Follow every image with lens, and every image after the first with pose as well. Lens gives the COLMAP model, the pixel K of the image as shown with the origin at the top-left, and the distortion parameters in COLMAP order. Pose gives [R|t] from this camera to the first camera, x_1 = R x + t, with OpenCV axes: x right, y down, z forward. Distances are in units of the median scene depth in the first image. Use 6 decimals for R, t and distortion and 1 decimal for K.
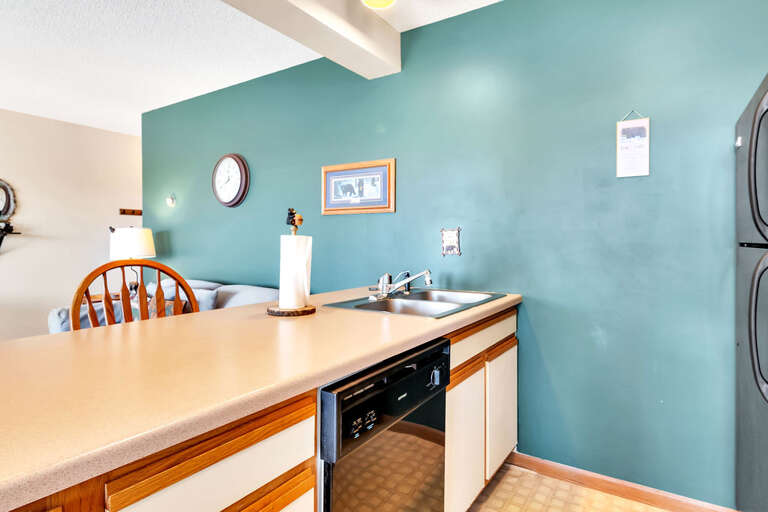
lens RADIAL K [[427.3, 0, 383.8], [0, 427.3, 241.7], [0, 0, 1]] dist [-0.005692, -0.000378]
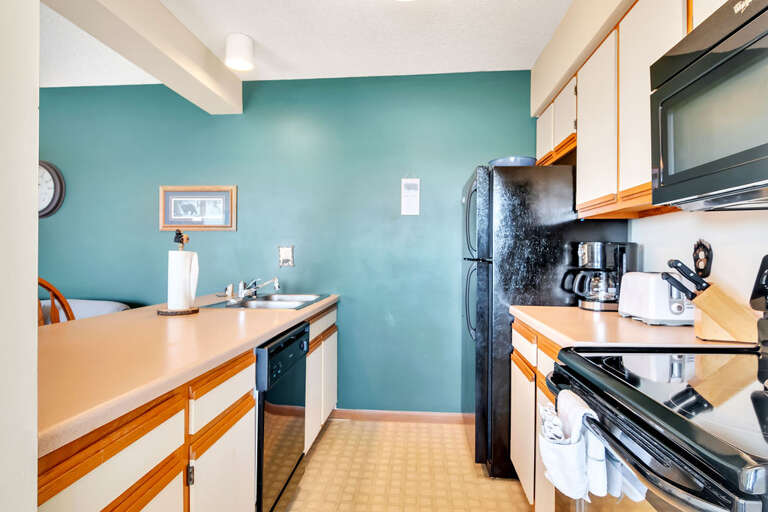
lens RADIAL K [[413.7, 0, 384.0], [0, 413.7, 256.0], [0, 0, 1]] dist [-0.000230, 0.000046]
pose [[0.880530, 0.004038, 0.473972, -0.195702], [-0.005232, 0.999986, 0.001201, -0.003833], [-0.473961, -0.003537, 0.880539, -0.260208]]
